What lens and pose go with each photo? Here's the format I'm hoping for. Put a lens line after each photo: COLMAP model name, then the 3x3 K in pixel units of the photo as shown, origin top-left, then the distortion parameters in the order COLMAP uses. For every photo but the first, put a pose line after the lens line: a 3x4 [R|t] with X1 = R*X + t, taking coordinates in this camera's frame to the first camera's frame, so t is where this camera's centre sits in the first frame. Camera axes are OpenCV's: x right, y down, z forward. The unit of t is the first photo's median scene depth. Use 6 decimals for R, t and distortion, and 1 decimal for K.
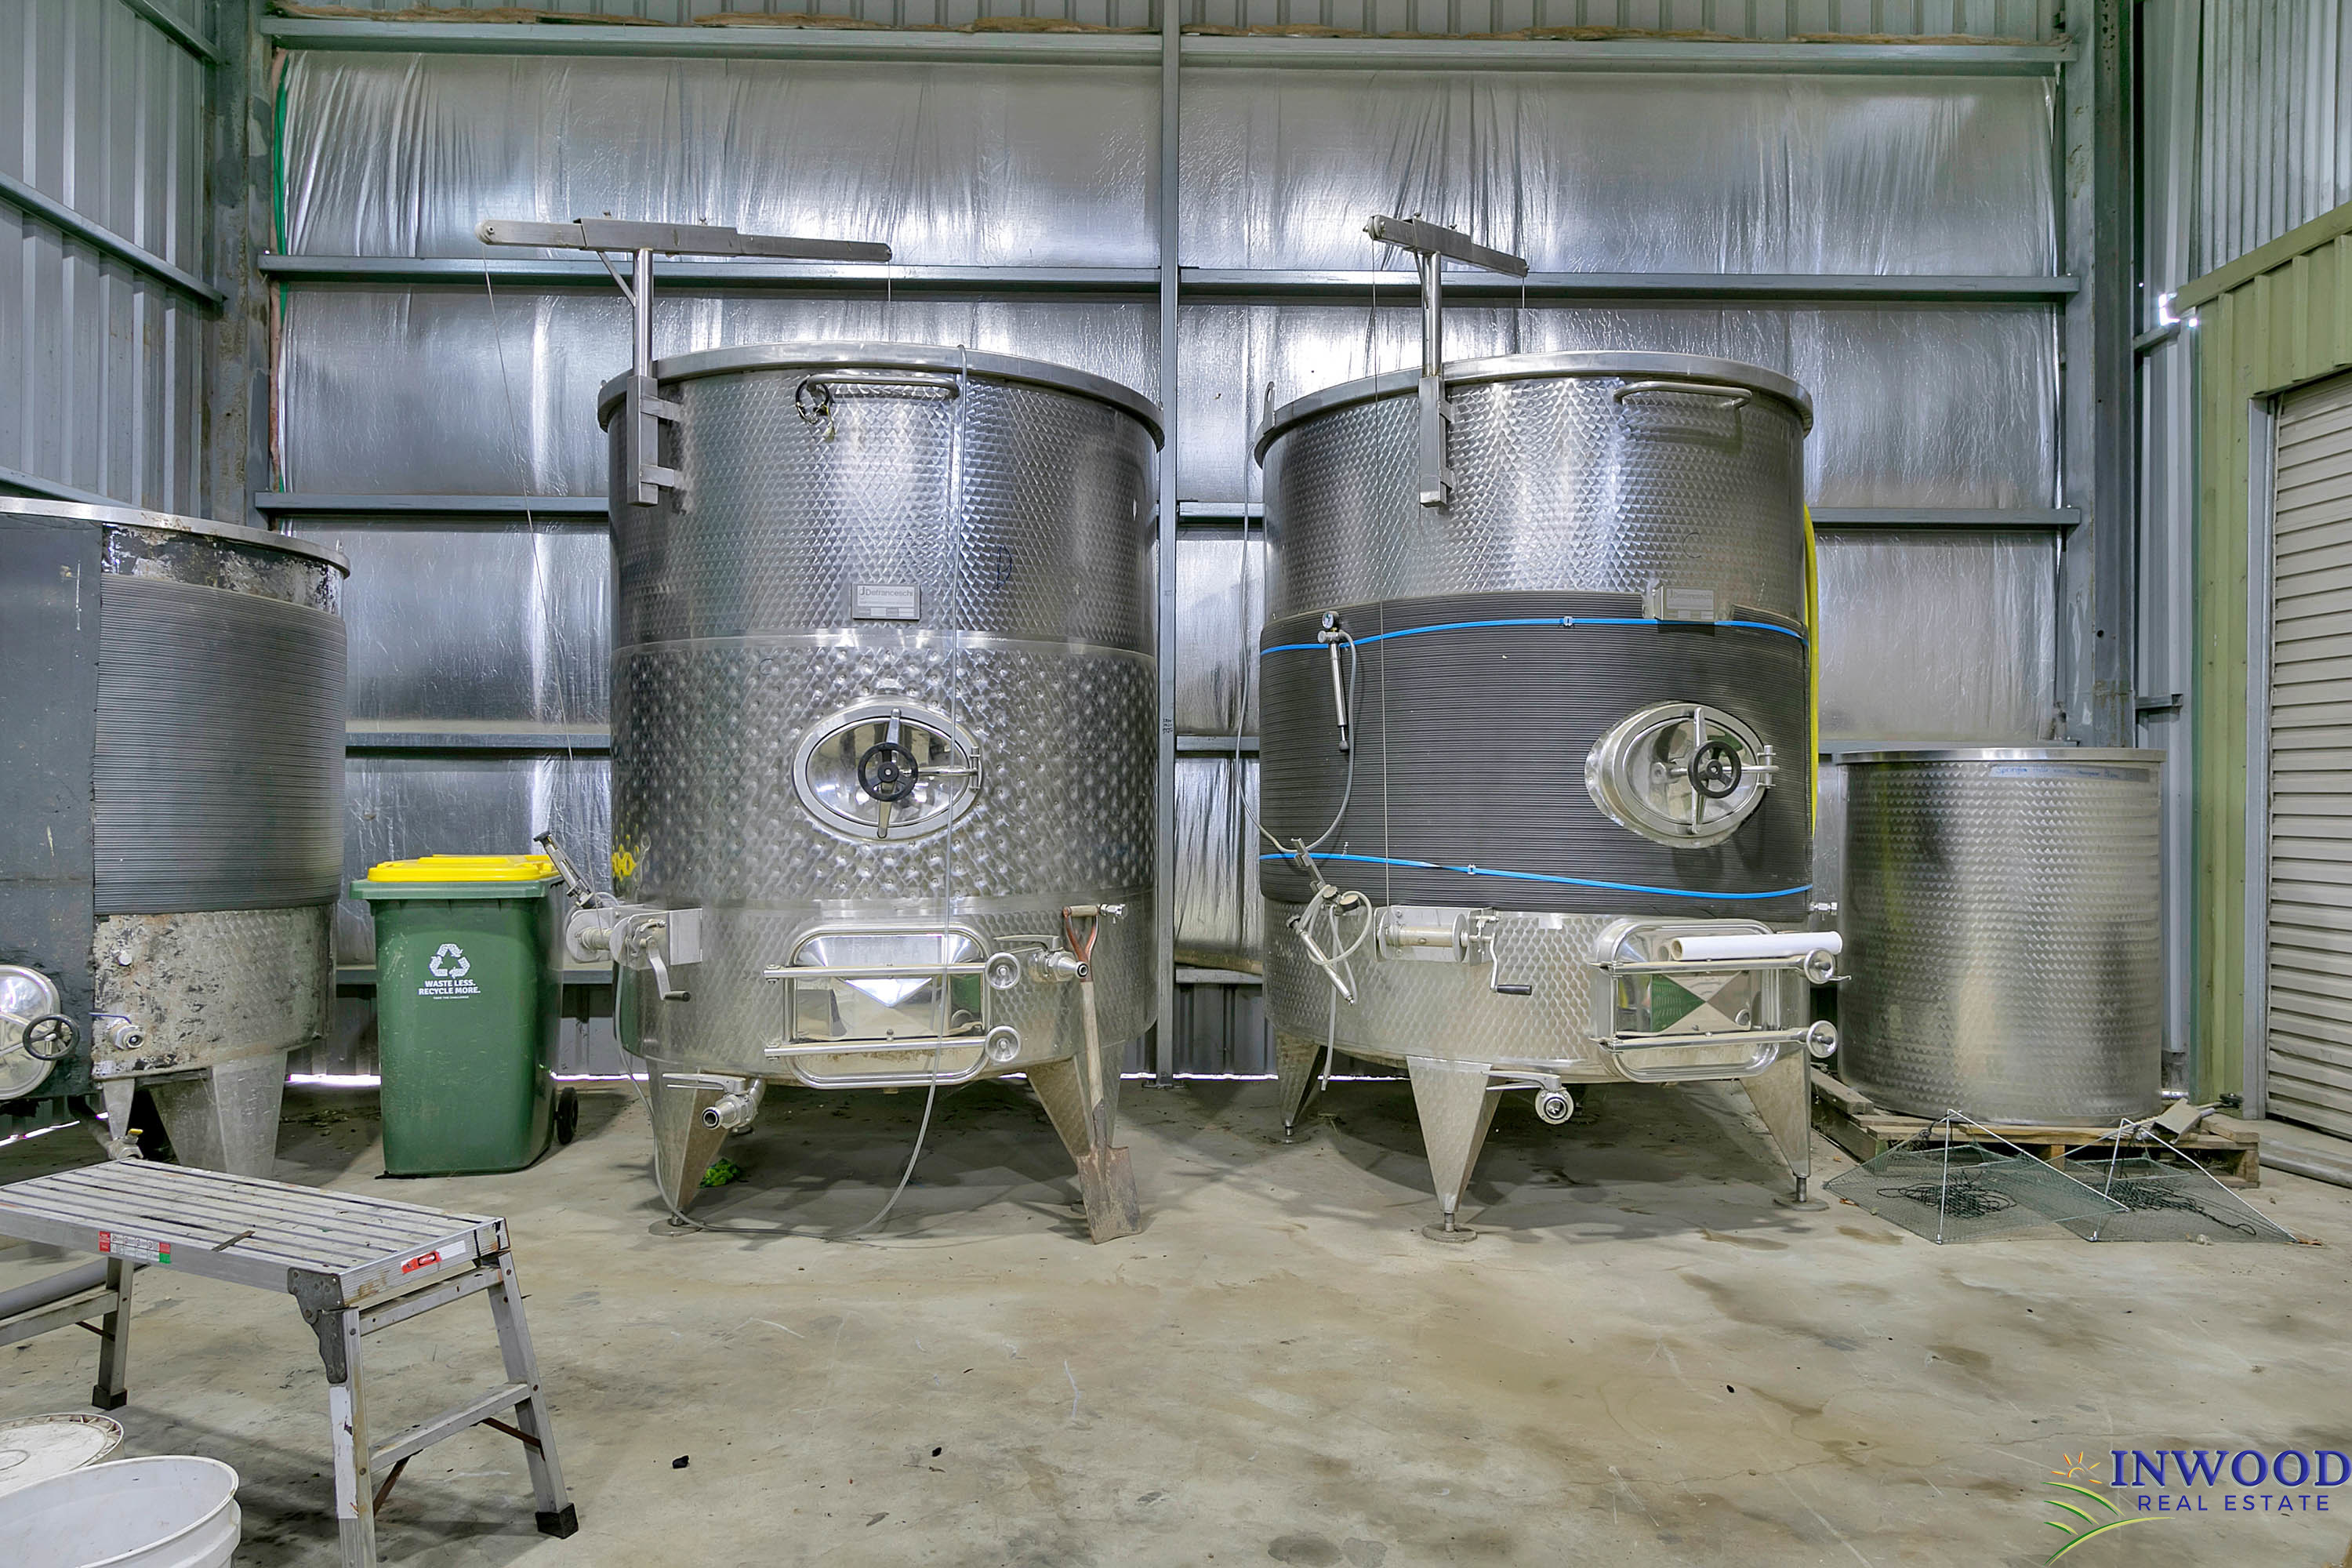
lens RADIAL K [[1529.1, 0, 1179.4], [0, 1529.1, 783.1], [0, 0, 1]] dist [-0.000012, -0.000012]
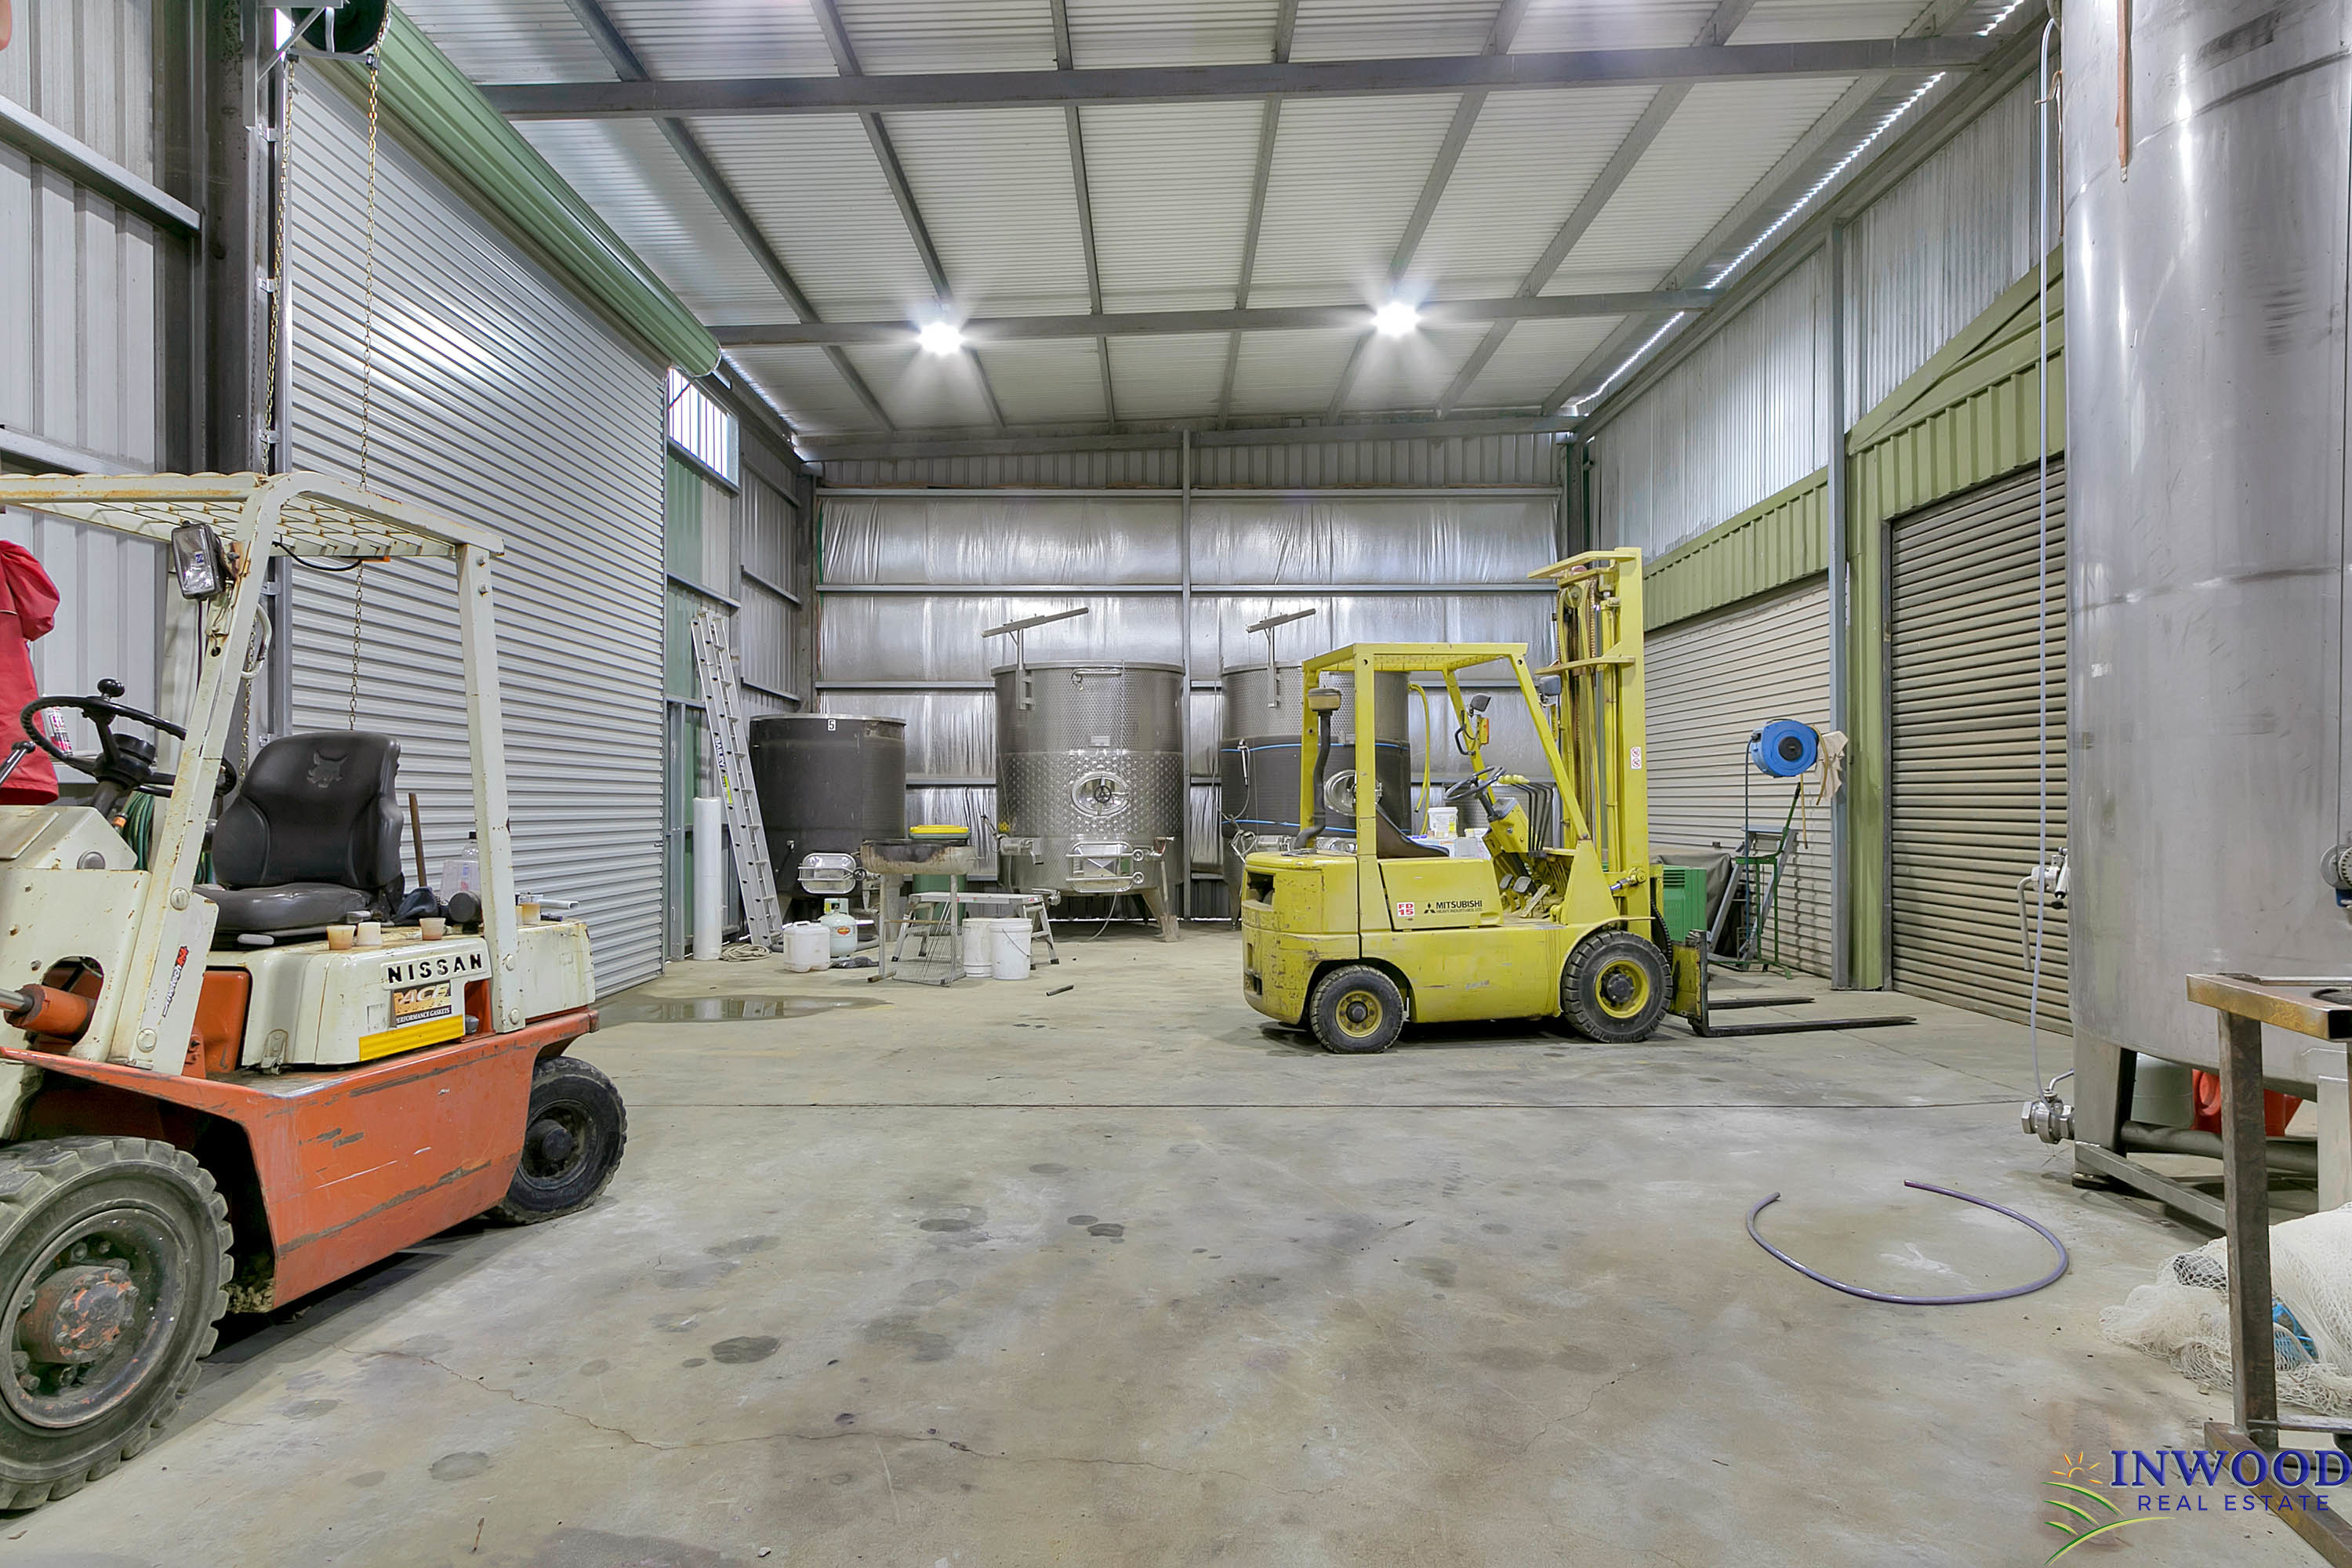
lens RADIAL K [[1308.0, 0, 1179.2], [0, 1308.0, 791.9], [0, 0, 1]] dist [-0.002186, -0.000125]
pose [[0.999908, -0.007624, -0.011229, 0.003860], [0.007538, 0.999942, -0.007629, 0.009311], [0.011287, 0.007544, 0.999908, -1.564642]]
